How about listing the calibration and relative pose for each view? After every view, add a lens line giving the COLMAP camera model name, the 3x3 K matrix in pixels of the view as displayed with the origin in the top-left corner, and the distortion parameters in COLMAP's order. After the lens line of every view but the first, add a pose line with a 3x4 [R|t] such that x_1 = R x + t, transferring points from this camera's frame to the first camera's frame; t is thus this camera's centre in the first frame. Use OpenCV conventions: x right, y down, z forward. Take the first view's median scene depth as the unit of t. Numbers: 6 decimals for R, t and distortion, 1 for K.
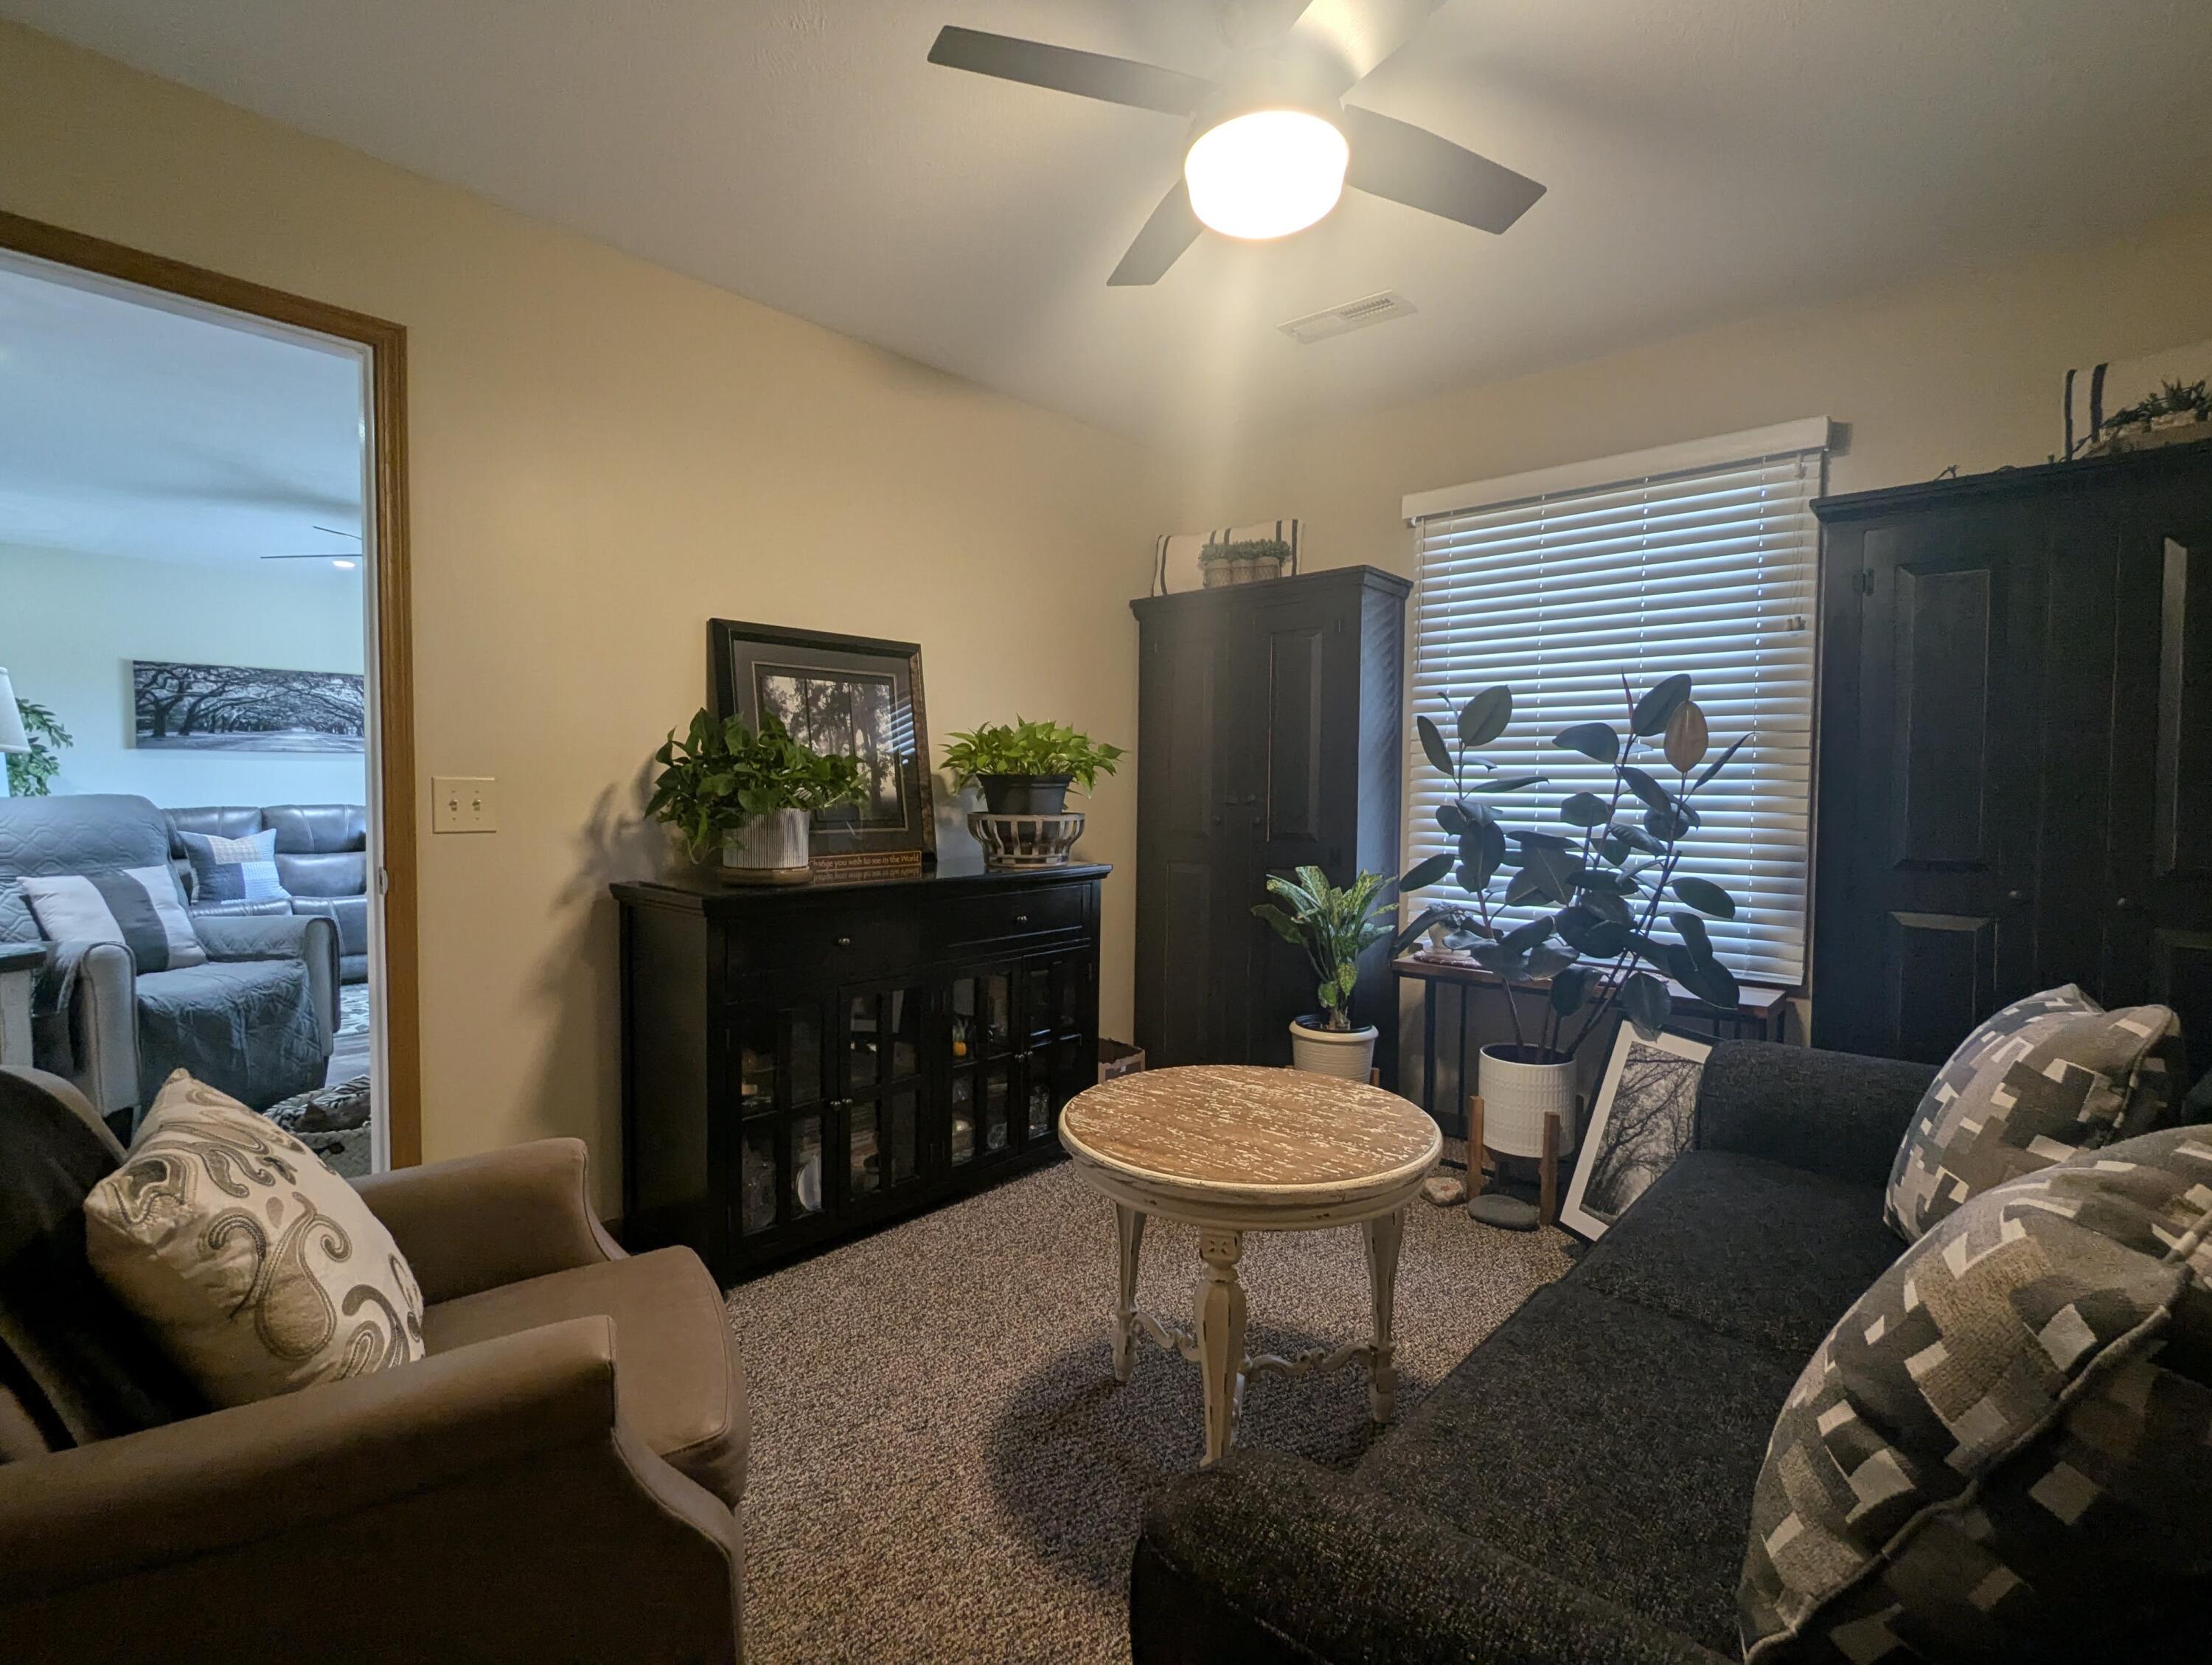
lens RADIAL K [[1040.8, 0, 1107.4], [0, 1040.8, 828.2], [0, 0, 1]] dist [-0.000816, -0.000032]
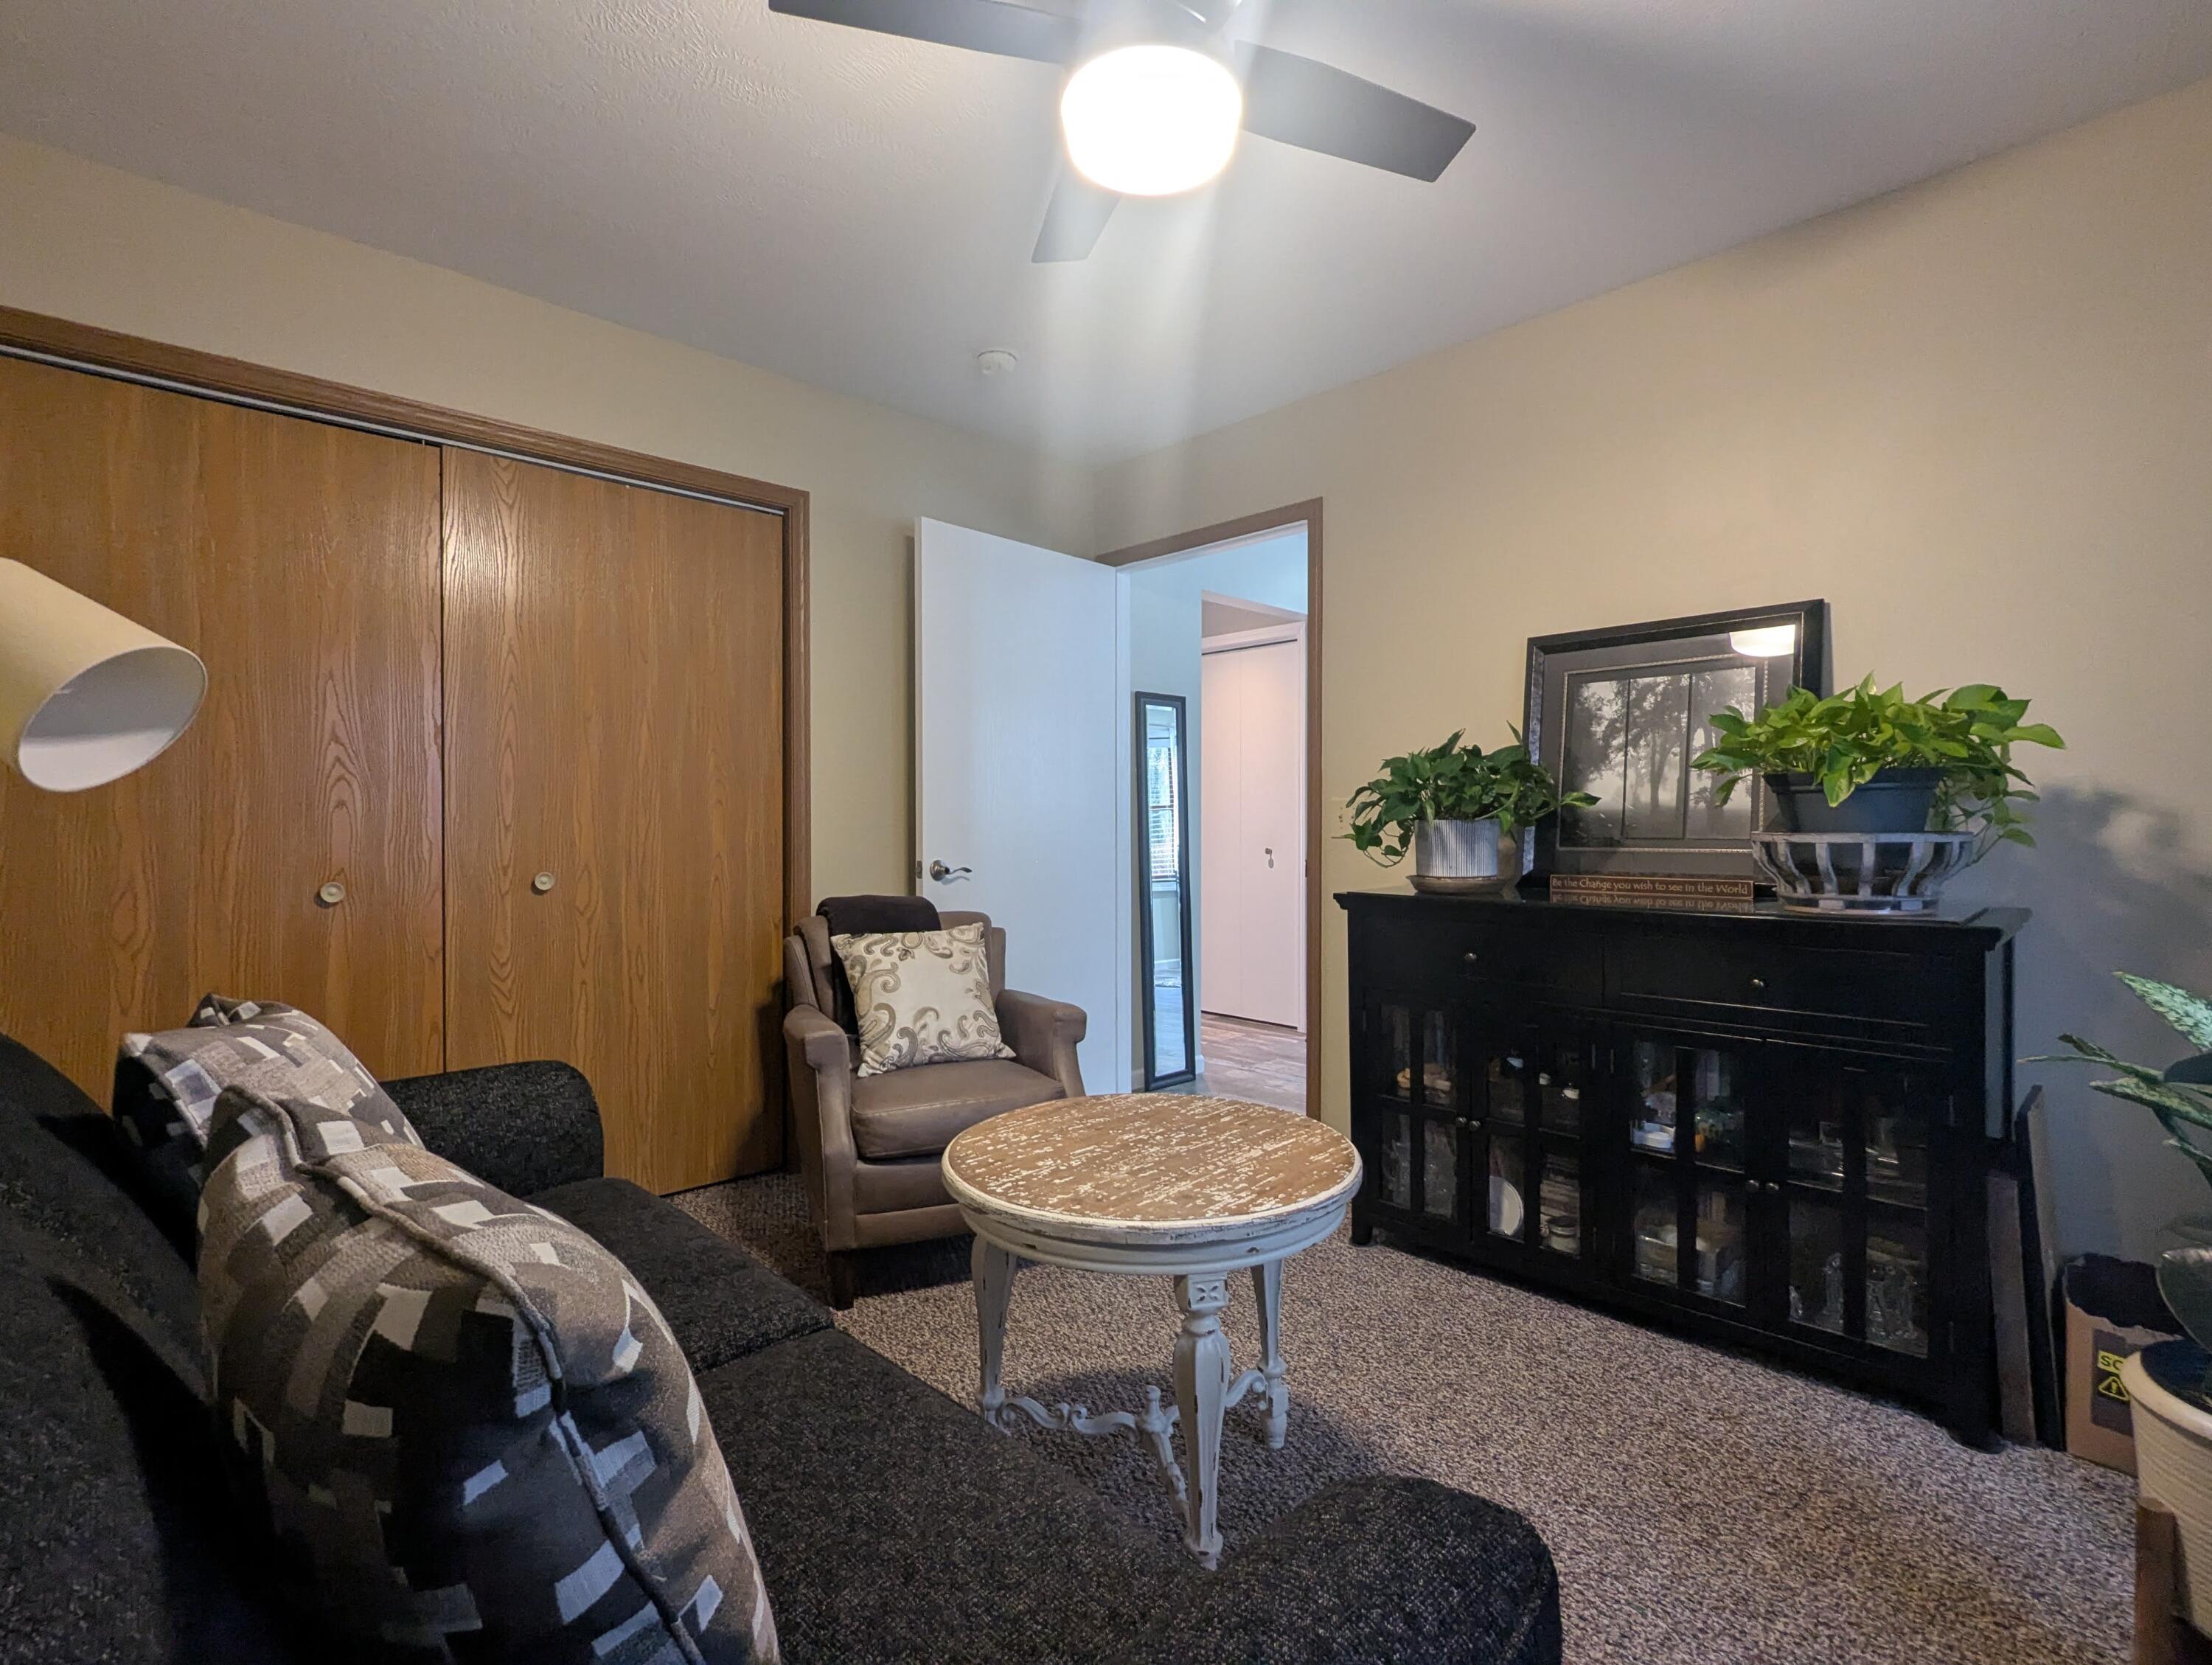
lens RADIAL K [[1040.8, 0, 1107.6], [0, 1040.8, 827.9], [0, 0, 1]] dist [-0.000816, -0.000032]
pose [[-0.060033, 0.001586, -0.998195, 0.945468], [-0.035839, 0.999351, 0.003743, -0.004107], [0.997553, 0.035999, -0.059937, 0.911155]]
